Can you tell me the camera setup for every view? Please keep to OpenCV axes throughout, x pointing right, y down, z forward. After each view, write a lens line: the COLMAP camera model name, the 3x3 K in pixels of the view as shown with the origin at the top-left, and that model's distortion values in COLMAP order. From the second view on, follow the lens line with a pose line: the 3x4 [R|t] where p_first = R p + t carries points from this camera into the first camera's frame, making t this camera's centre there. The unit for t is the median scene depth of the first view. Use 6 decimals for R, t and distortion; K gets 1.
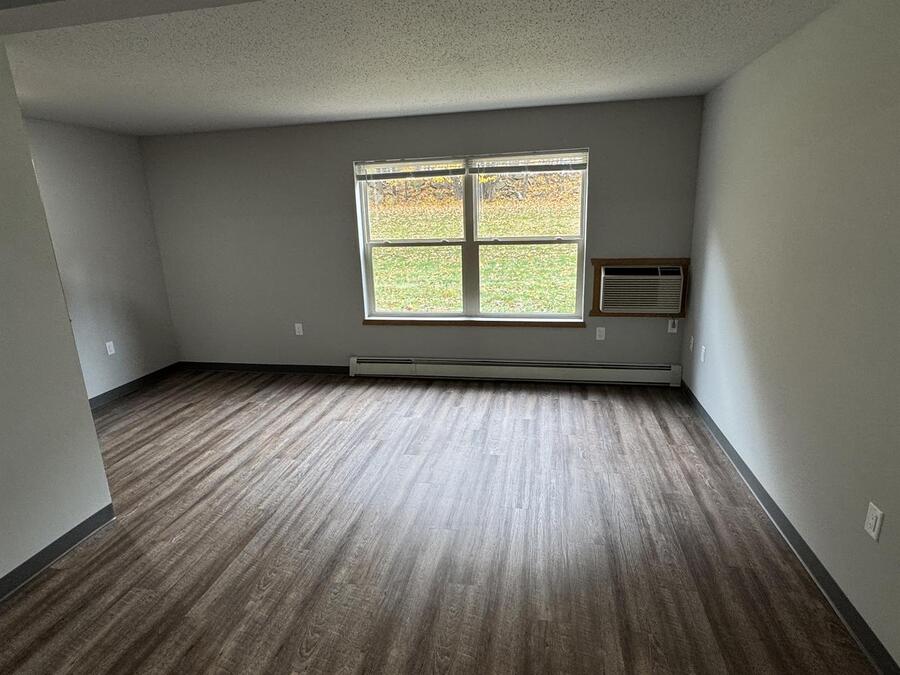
lens RADIAL K [[497.9, 0, 444.9], [0, 497.9, 341.4], [0, 0, 1]] dist [-0.007351, -0.000686]
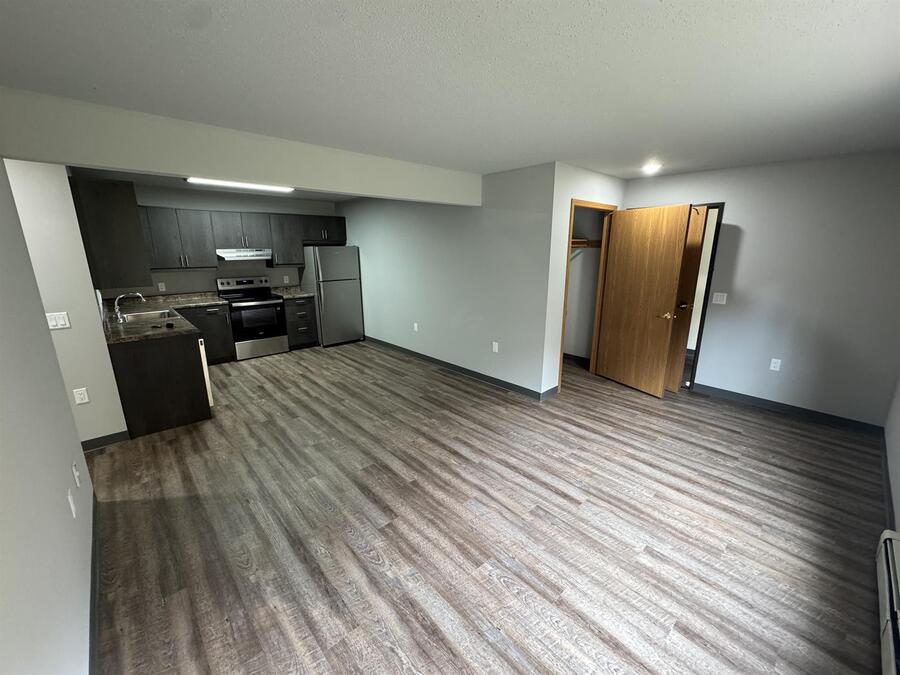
lens RADIAL K [[371.6, 0, 455.0], [0, 371.6, 336.2], [0, 0, 1]] dist [0.003262, 0.001279]
pose [[-0.578341, 0.229064, -0.782976, 0.446593], [-0.194403, 0.893424, 0.404971, -0.291747], [0.792293, 0.386424, -0.472173, 0.979514]]
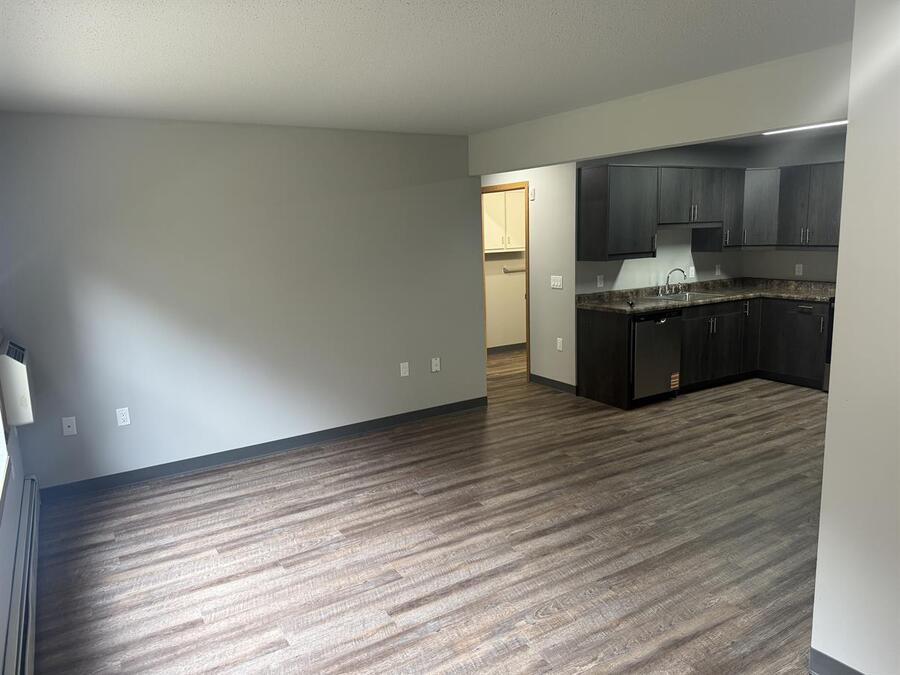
lens RADIAL K [[637.2, 0, 446.2], [0, 637.2, 335.0], [0, 0, 1]] dist [0.037621, -0.033463]
pose [[-0.680552, -0.065081, 0.729804, -0.686673], [0.246352, 0.917735, 0.311566, -0.319985], [-0.690043, 0.391826, -0.608534, 1.238866]]
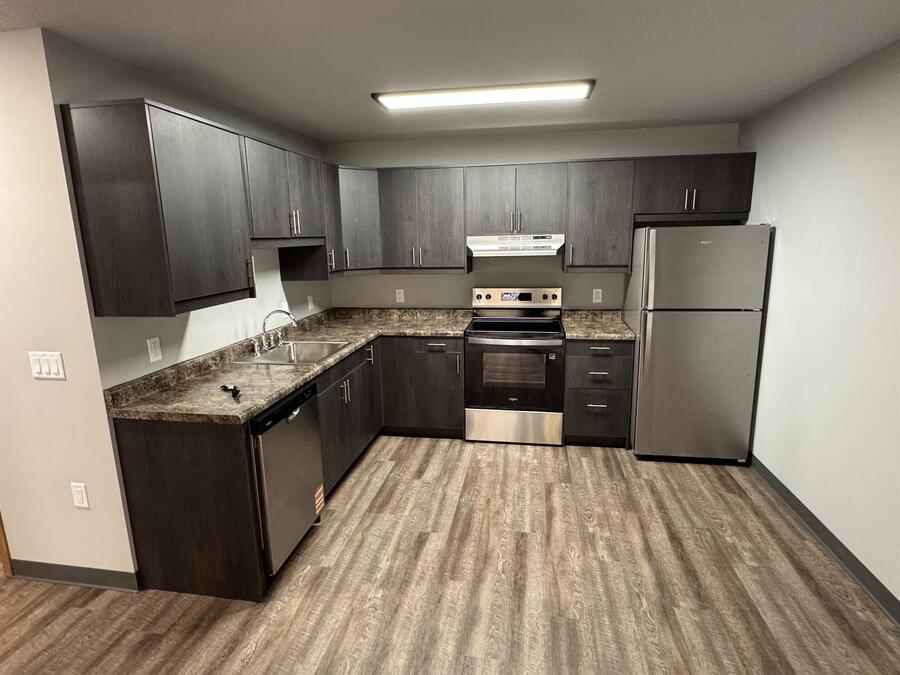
lens RADIAL K [[497.9, 0, 442.1], [0, 497.9, 336.8], [0, 0, 1]] dist [-0.007351, -0.000686]
pose [[-0.998082, 0.061219, -0.009236, -0.123842], [0.050446, 0.890628, 0.451927, -0.128570], [0.035892, 0.450594, -0.892007, 0.501310]]
